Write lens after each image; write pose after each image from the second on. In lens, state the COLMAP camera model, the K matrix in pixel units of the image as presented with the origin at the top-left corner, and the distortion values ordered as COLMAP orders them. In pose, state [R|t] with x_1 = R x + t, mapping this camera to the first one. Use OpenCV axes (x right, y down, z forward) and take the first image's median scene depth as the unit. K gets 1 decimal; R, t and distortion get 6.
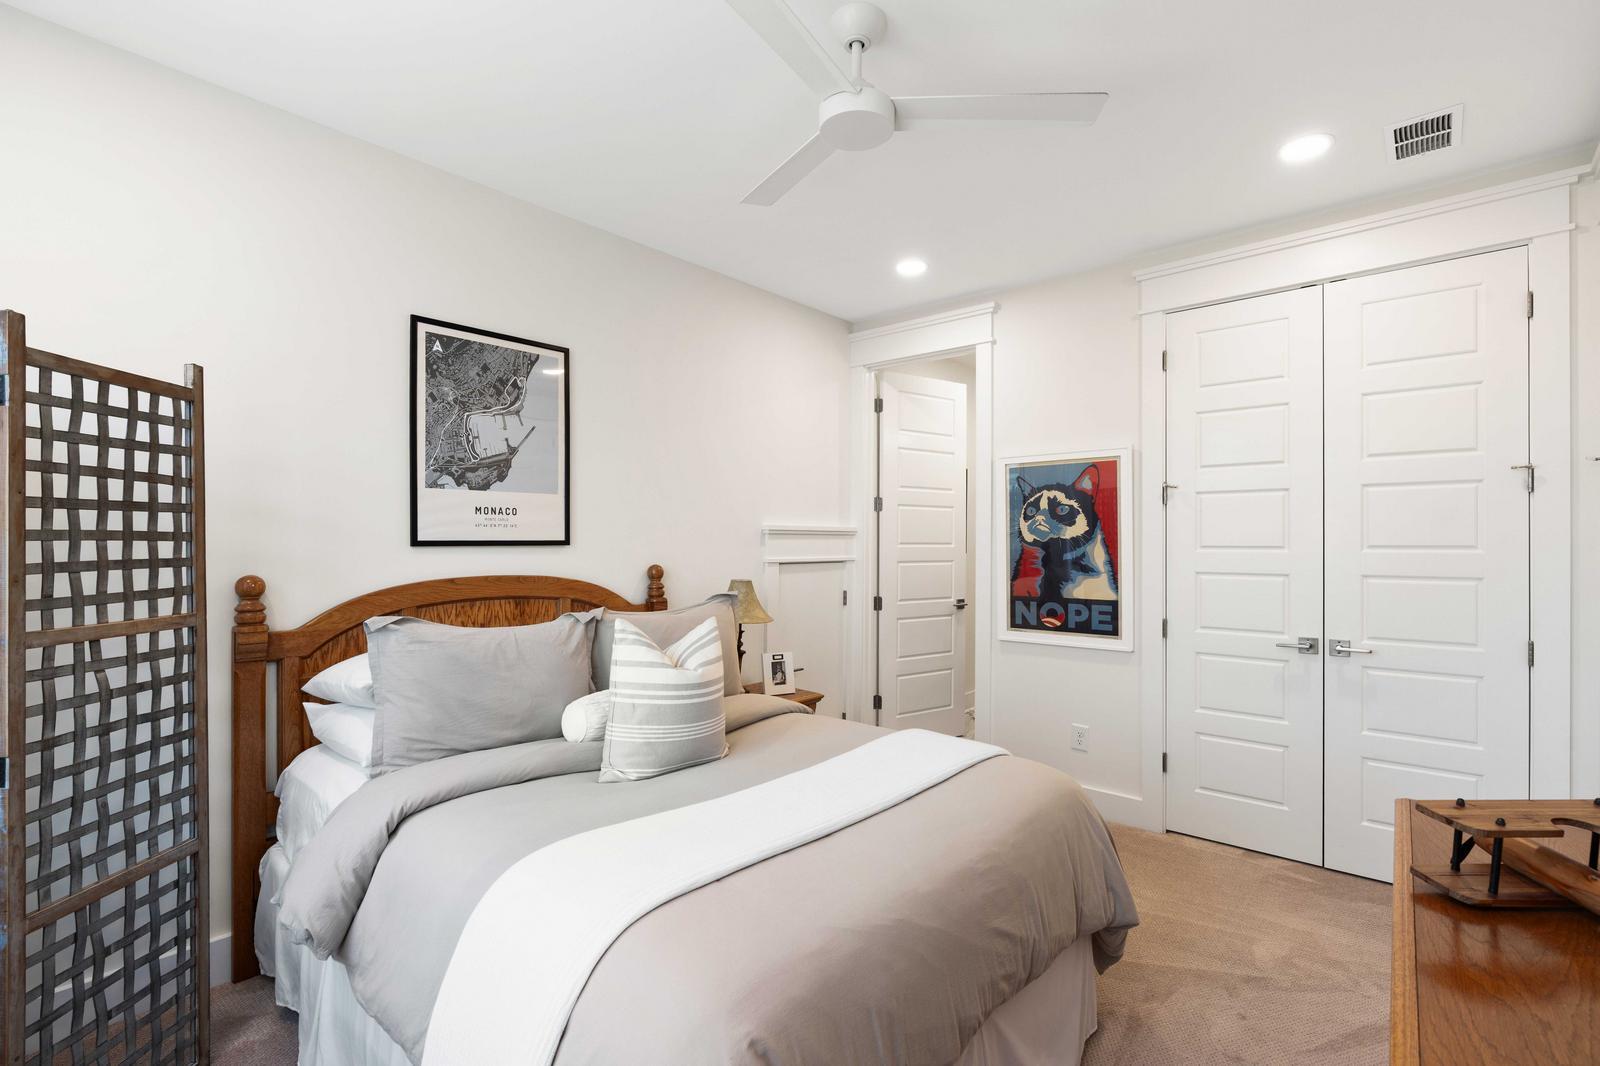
lens RADIAL K [[735.2, 0, 806.8], [0, 735.2, 540.9], [0, 0, 1]] dist [-0.011117, 0.003943]
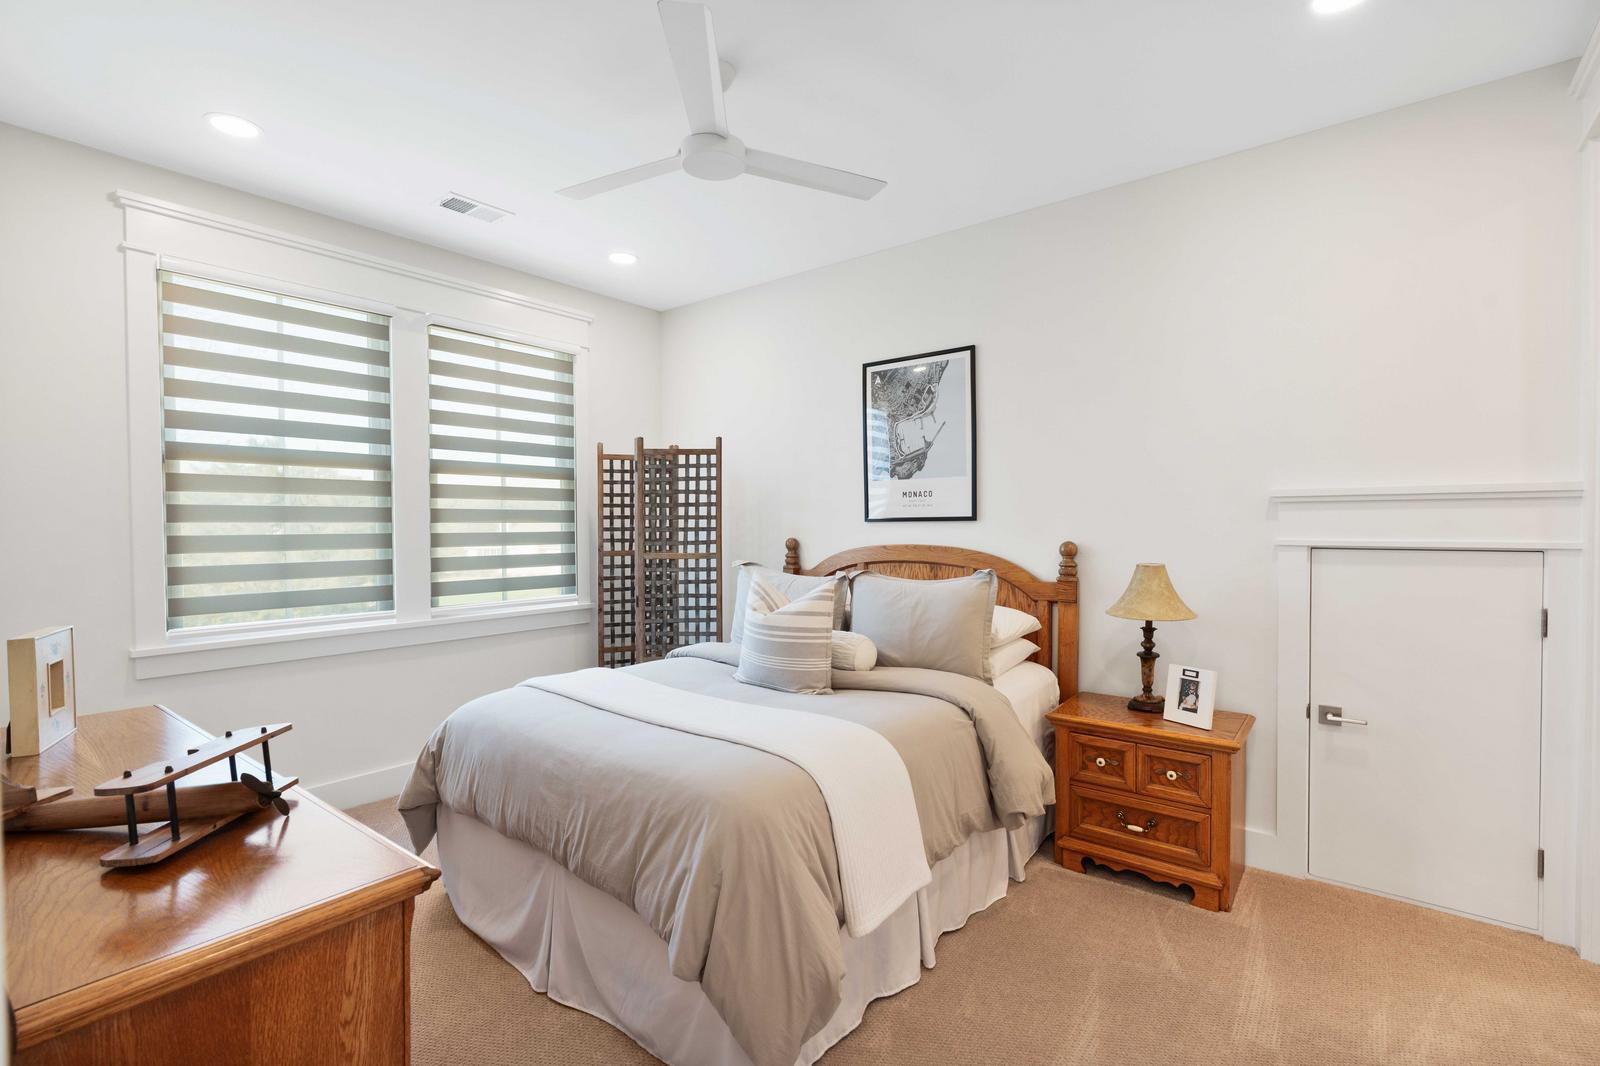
lens RADIAL K [[735.2, 0, 799.0], [0, 735.2, 536.2], [0, 0, 1]] dist [-0.011117, 0.003943]
pose [[0.037897, 0.021126, -0.999058, 0.862332], [0.008637, 0.999732, 0.021468, 0.003341], [0.999244, -0.009442, 0.037704, 0.750770]]
